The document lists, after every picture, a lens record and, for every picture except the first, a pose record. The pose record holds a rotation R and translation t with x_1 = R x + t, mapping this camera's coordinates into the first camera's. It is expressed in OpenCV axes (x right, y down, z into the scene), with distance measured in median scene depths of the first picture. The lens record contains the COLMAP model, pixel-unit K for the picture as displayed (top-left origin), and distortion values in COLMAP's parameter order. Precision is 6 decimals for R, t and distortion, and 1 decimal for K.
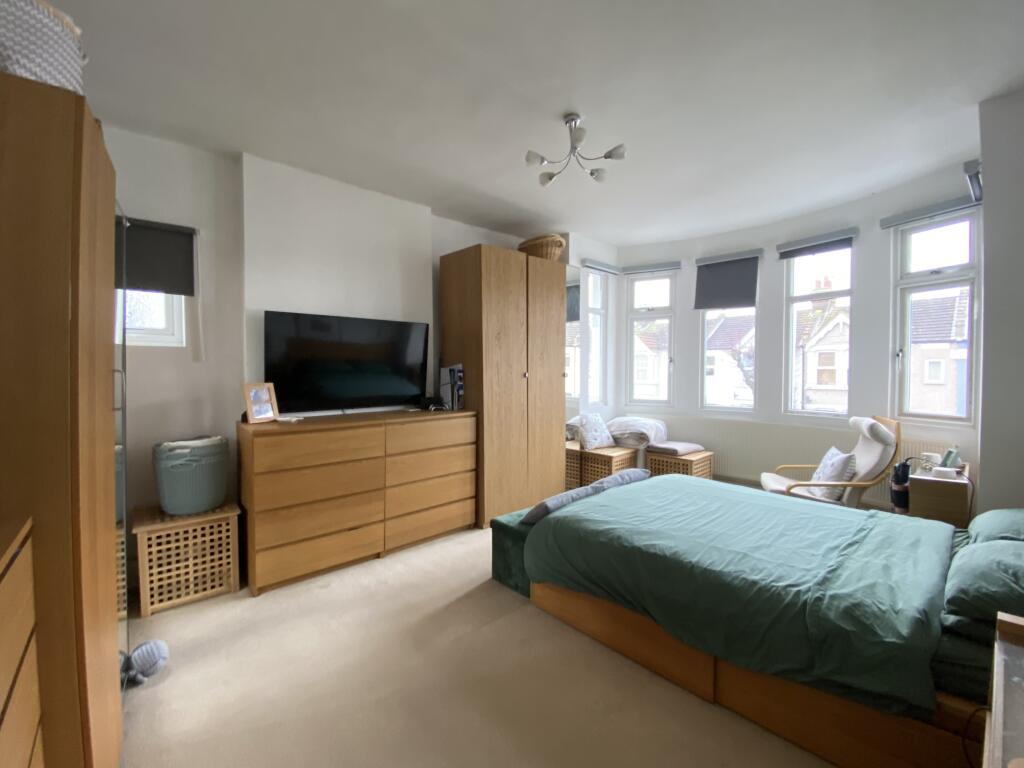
lens RADIAL K [[428.2, 0, 512.0], [0, 428.2, 384.0], [0, 0, 1]] dist [-0.042791, -0.000224]
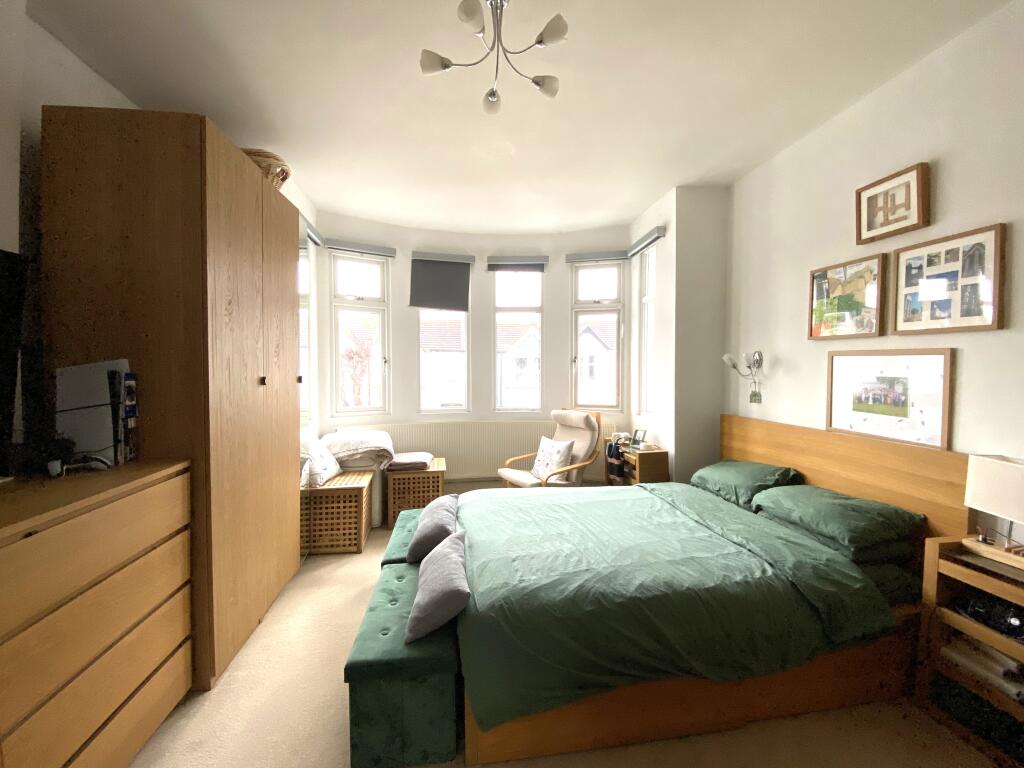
lens RADIAL K [[415.3, 0, 512.9], [0, 415.3, 379.8], [0, 0, 1]] dist [0.001113, -0.000128]
pose [[0.535402, -0.014454, 0.844474, -0.274791], [0.021146, 0.999770, 0.003706, -0.019211], [-0.844333, 0.015873, 0.535584, 0.435412]]
